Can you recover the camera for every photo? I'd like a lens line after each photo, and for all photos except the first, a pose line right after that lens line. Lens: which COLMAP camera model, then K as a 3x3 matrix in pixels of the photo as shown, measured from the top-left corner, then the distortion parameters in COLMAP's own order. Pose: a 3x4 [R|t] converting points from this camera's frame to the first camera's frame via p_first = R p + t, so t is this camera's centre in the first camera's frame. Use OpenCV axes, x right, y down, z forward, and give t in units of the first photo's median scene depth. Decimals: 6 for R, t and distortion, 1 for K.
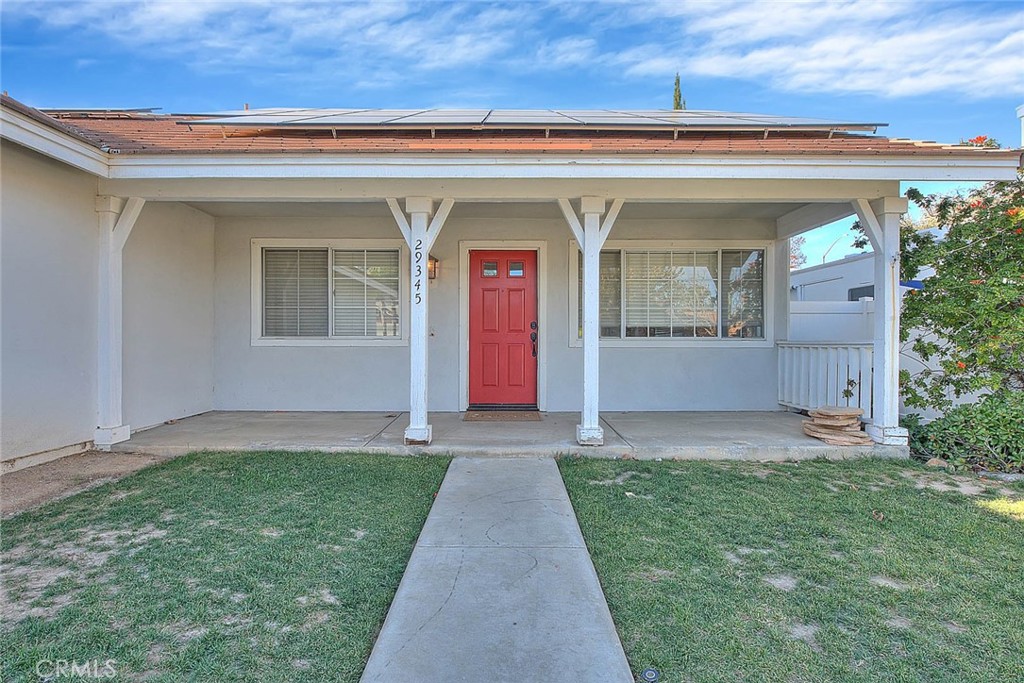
lens RADIAL K [[502.3, 0, 512.0], [0, 502.3, 341.5], [0, 0, 1]] dist [0.002424, 0.000159]
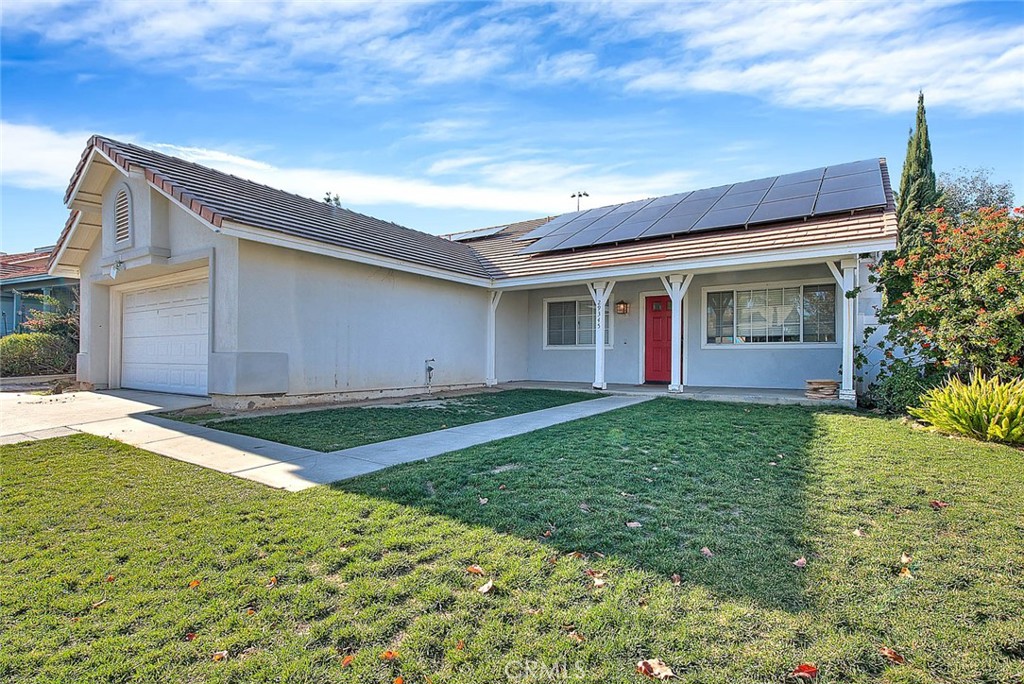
lens RADIAL K [[502.3, 0, 512.0], [0, 502.3, 342.0], [0, 0, 1]] dist [0.002424, 0.000159]
pose [[0.823656, -0.017809, -0.566810, 0.768897], [-0.000500, 0.999484, -0.032130, 0.059648], [0.567089, 0.026748, 0.823222, -1.085803]]
